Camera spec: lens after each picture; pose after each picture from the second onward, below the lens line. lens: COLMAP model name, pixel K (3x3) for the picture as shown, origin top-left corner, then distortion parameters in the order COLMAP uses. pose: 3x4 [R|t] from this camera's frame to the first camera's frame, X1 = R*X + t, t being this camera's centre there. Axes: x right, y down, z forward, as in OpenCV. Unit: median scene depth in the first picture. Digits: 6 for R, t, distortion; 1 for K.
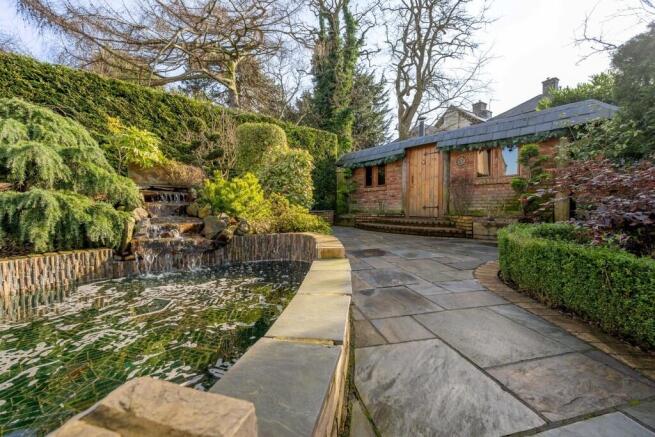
lens RADIAL K [[264.7, 0, 327.5], [0, 264.7, 218.5], [0, 0, 1]] dist [0.000002, 0.000045]
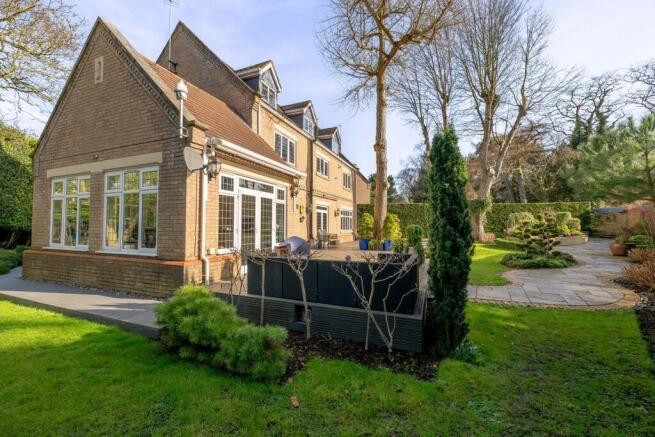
lens RADIAL K [[264.7, 0, 327.5], [0, 264.7, 218.5], [0, 0, 1]] dist [0.000002, 0.000045]
pose [[0.710075, -0.025003, -0.703682, 0.066492], [-0.036460, 0.996723, -0.072207, 0.226922], [0.703181, 0.076929, 0.706837, -5.071206]]
